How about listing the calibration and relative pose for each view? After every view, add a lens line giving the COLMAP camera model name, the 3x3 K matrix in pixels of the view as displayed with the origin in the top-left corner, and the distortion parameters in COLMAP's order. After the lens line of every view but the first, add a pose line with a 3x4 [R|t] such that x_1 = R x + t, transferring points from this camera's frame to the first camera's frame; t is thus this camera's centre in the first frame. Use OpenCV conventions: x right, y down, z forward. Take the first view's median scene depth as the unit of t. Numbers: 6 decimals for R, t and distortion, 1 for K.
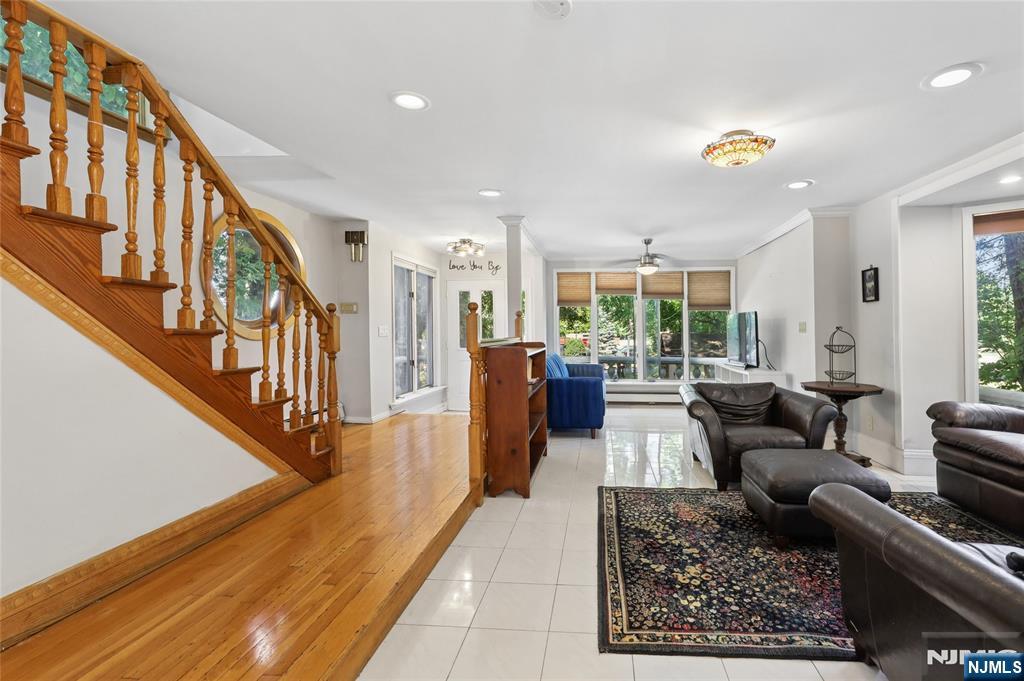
lens RADIAL K [[418.6, 0, 579.8], [0, 418.6, 341.1], [0, 0, 1]] dist [0.000634, -0.000045]
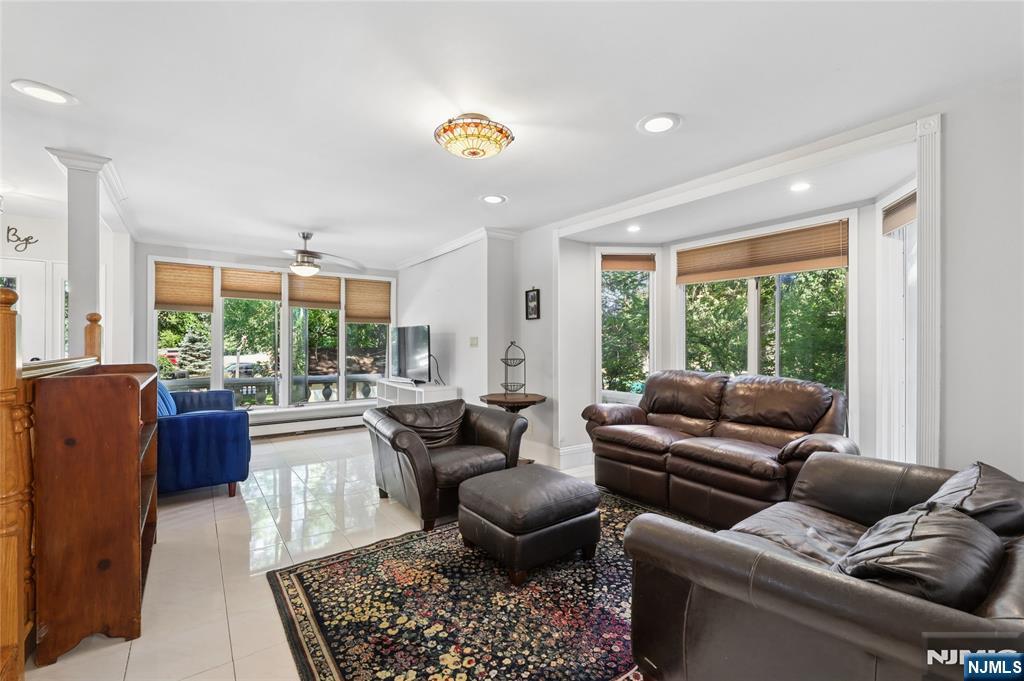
lens RADIAL K [[425.9, 0, 505.7], [0, 425.9, 342.2], [0, 0, 1]] dist [0.000810, -0.000142]
pose [[0.781525, 0.004215, 0.623859, -0.080085], [0.015354, 0.999544, -0.025989, -0.005561], [-0.623684, 0.029890, 0.781105, 0.183707]]
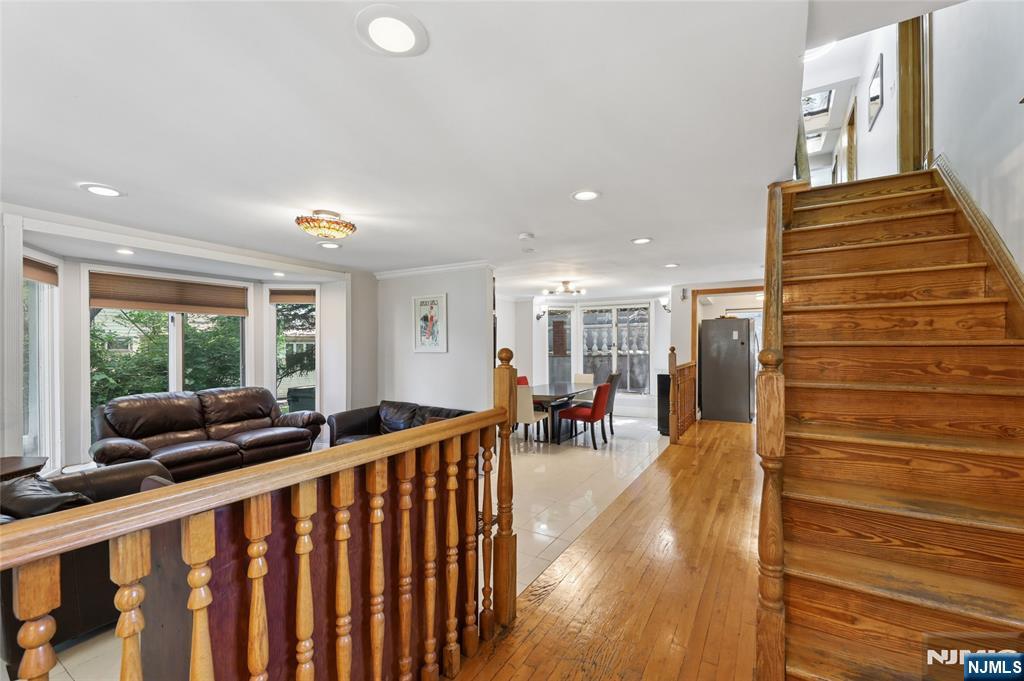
lens RADIAL K [[420.8, 0, 515.2], [0, 420.8, 344.0], [0, 0, 1]] dist [-0.001202, -0.000084]
pose [[-0.872027, 0.008048, 0.489392, -0.496127], [0.021271, 0.999543, 0.021464, -0.093854], [-0.488996, 0.029126, -0.871800, 1.269964]]
